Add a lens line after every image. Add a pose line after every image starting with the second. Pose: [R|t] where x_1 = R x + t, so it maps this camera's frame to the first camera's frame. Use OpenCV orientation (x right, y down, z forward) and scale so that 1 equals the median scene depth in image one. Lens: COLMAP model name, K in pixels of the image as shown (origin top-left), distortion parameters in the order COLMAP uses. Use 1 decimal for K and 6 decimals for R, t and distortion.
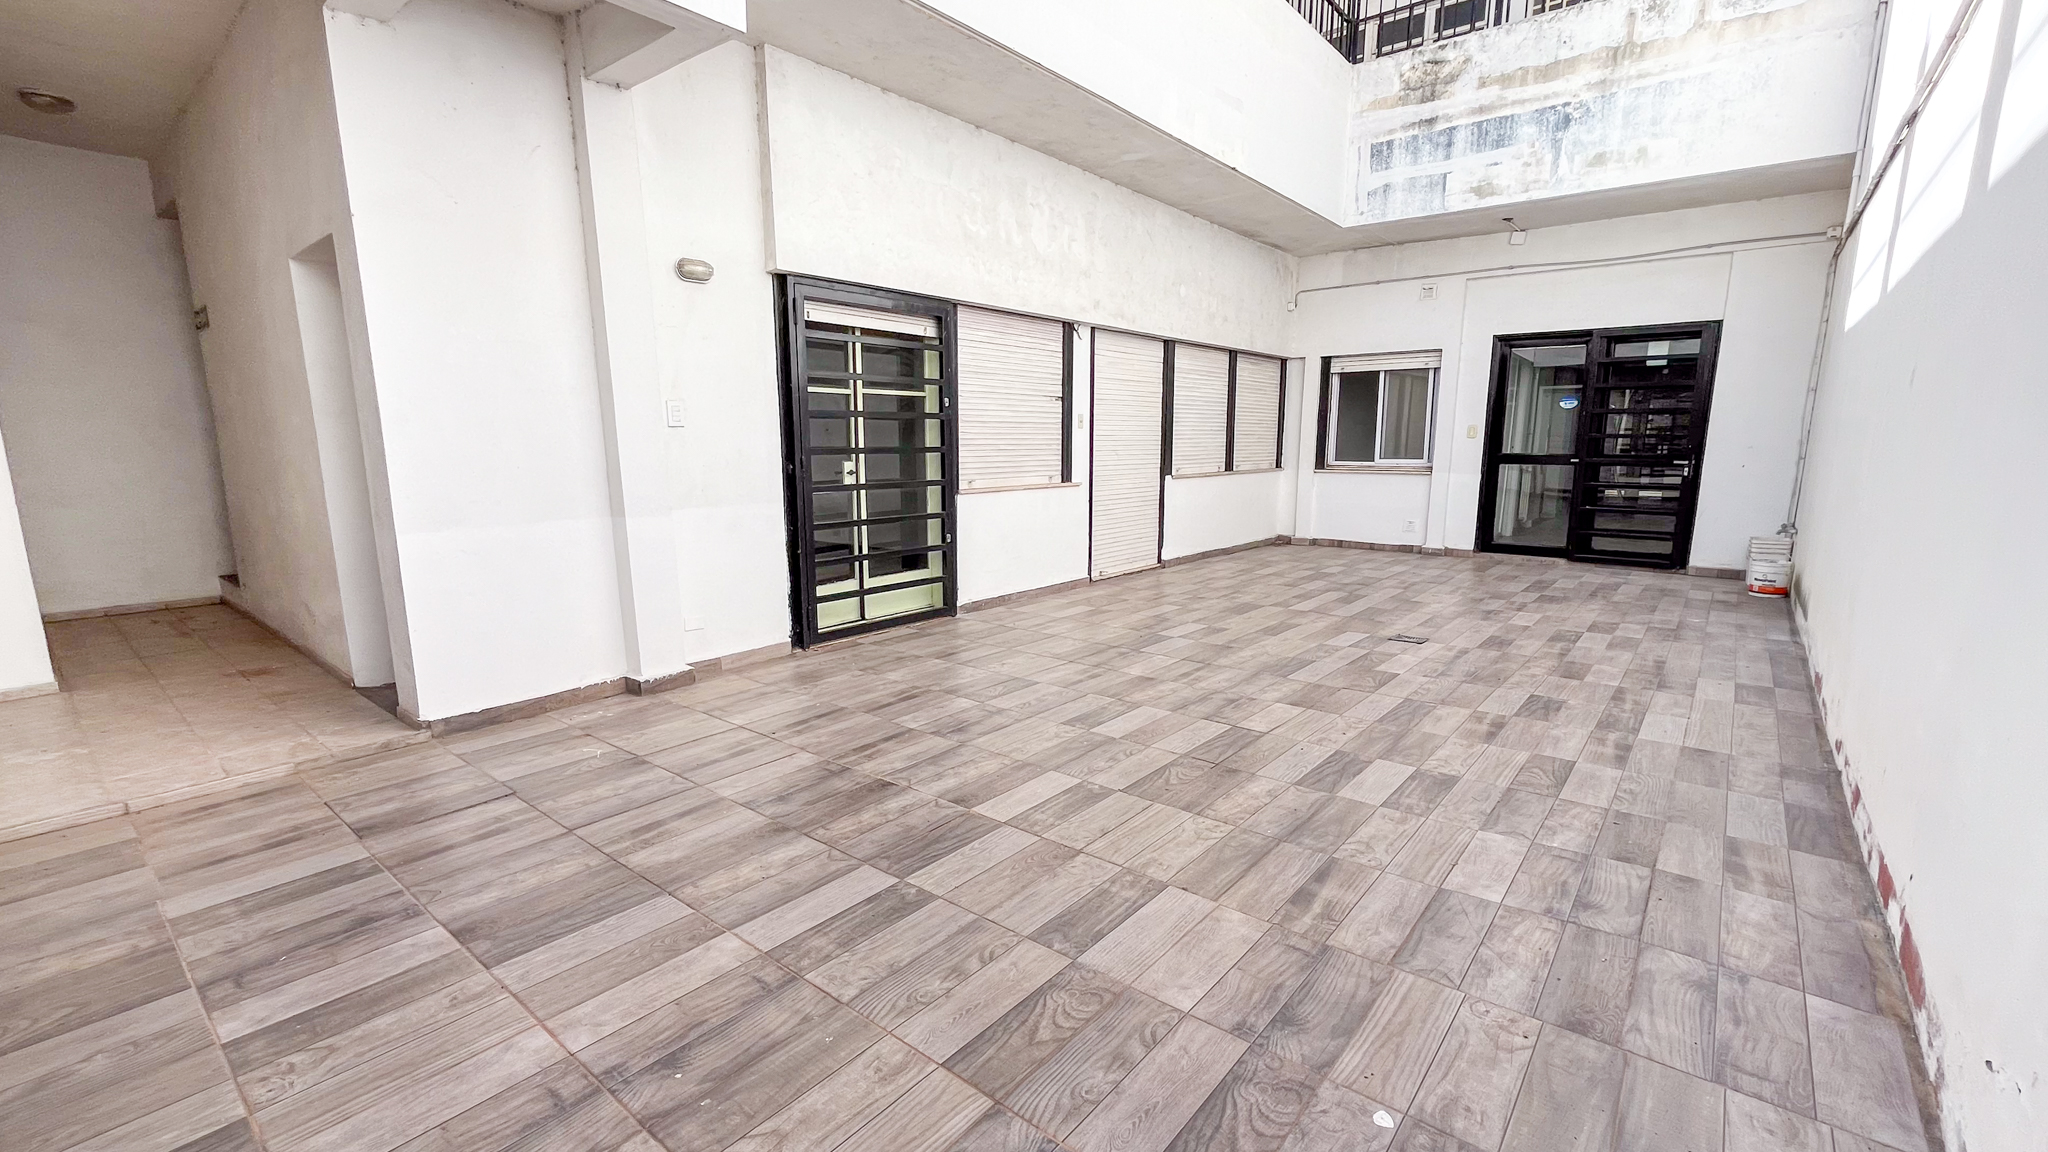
lens RADIAL K [[841.0, 0, 1018.2], [0, 841.0, 580.9], [0, 0, 1]] dist [0.004366, 0.000027]
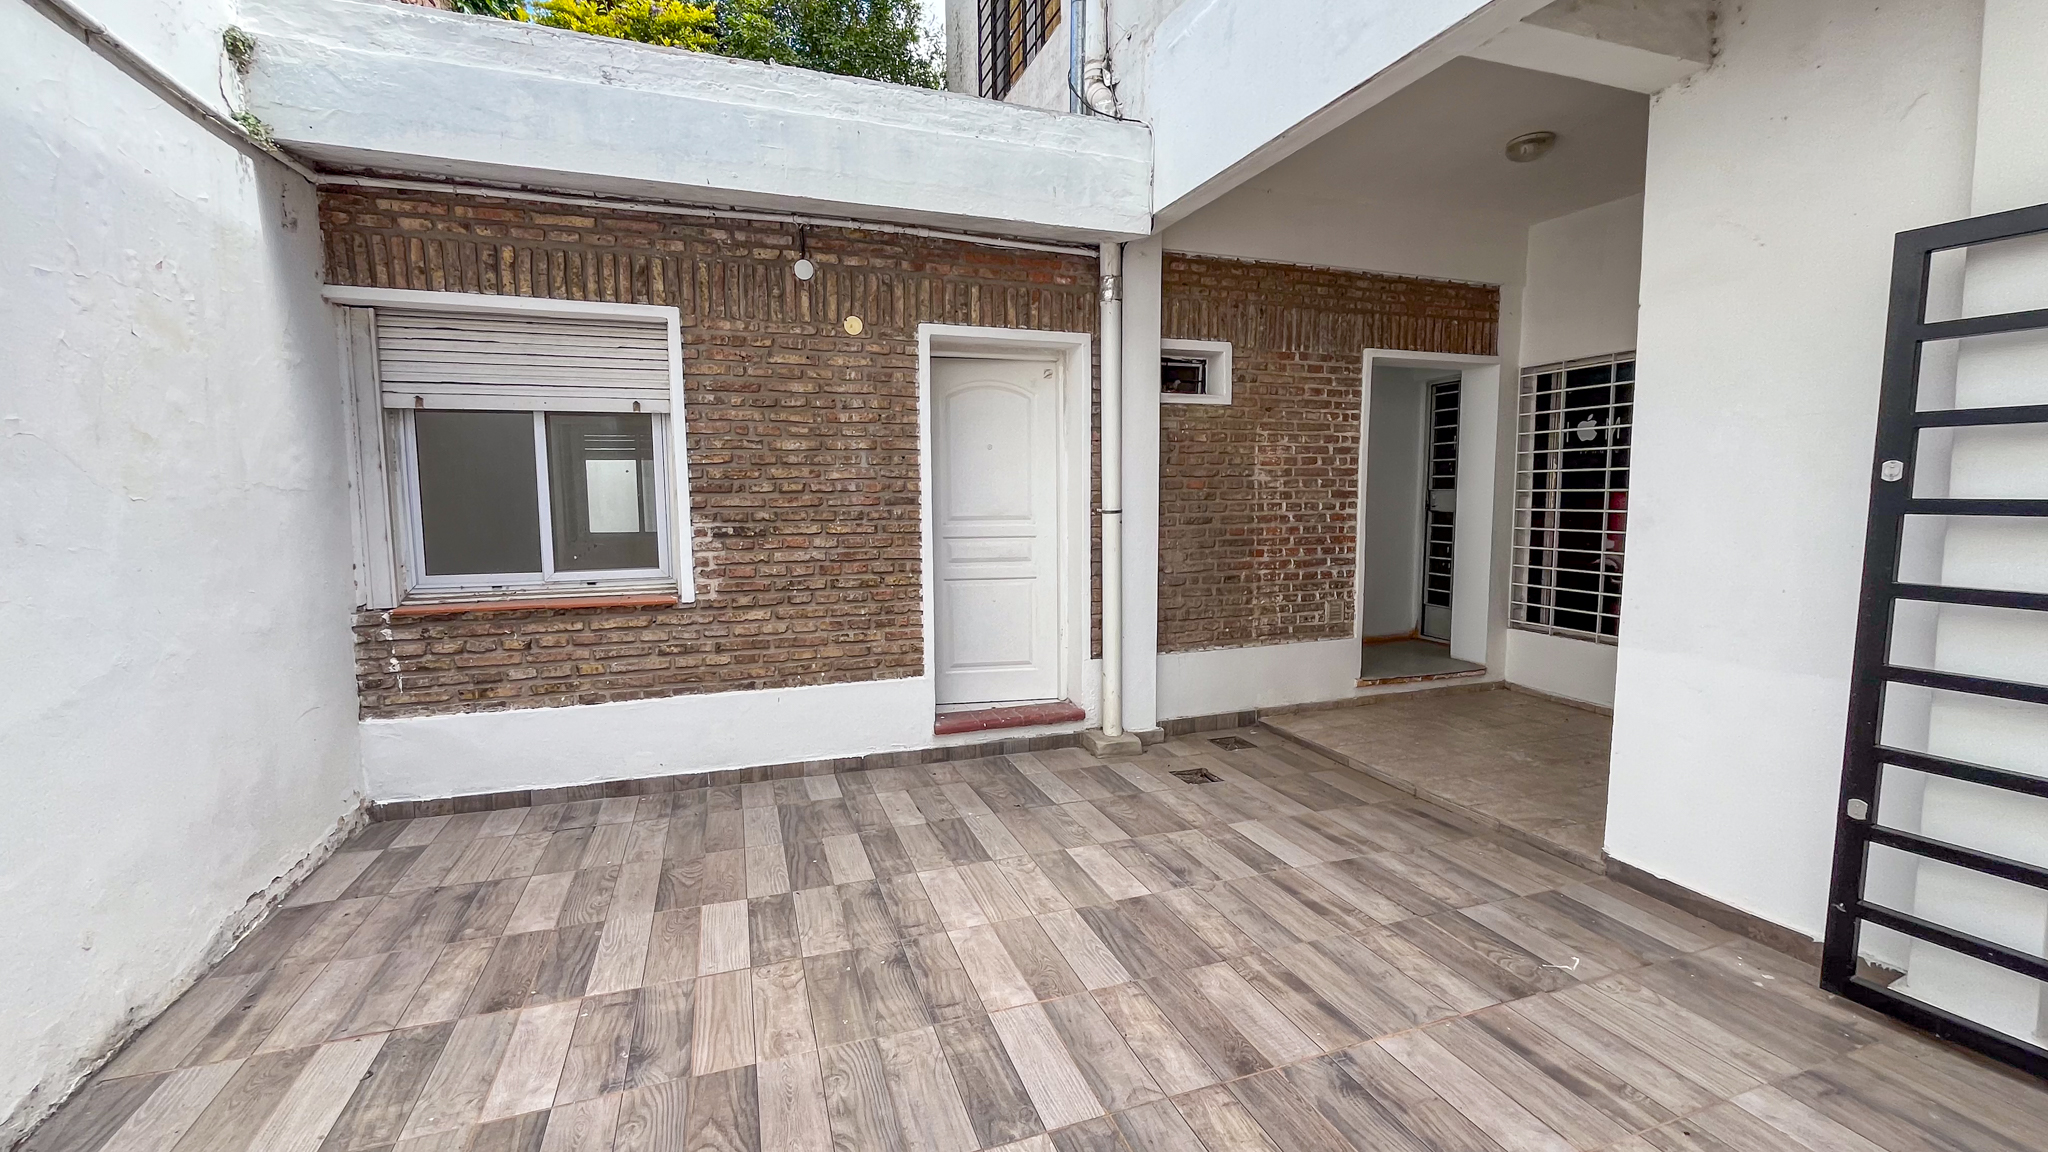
lens RADIAL K [[841.0, 0, 1011.5], [0, 841.0, 582.4], [0, 0, 1]] dist [0.004366, 0.000027]
pose [[-0.509033, 0.100793, -0.854825, 0.538429], [-0.140218, 0.970144, 0.197887, -0.313621], [0.849249, 0.220593, -0.479703, 1.343513]]
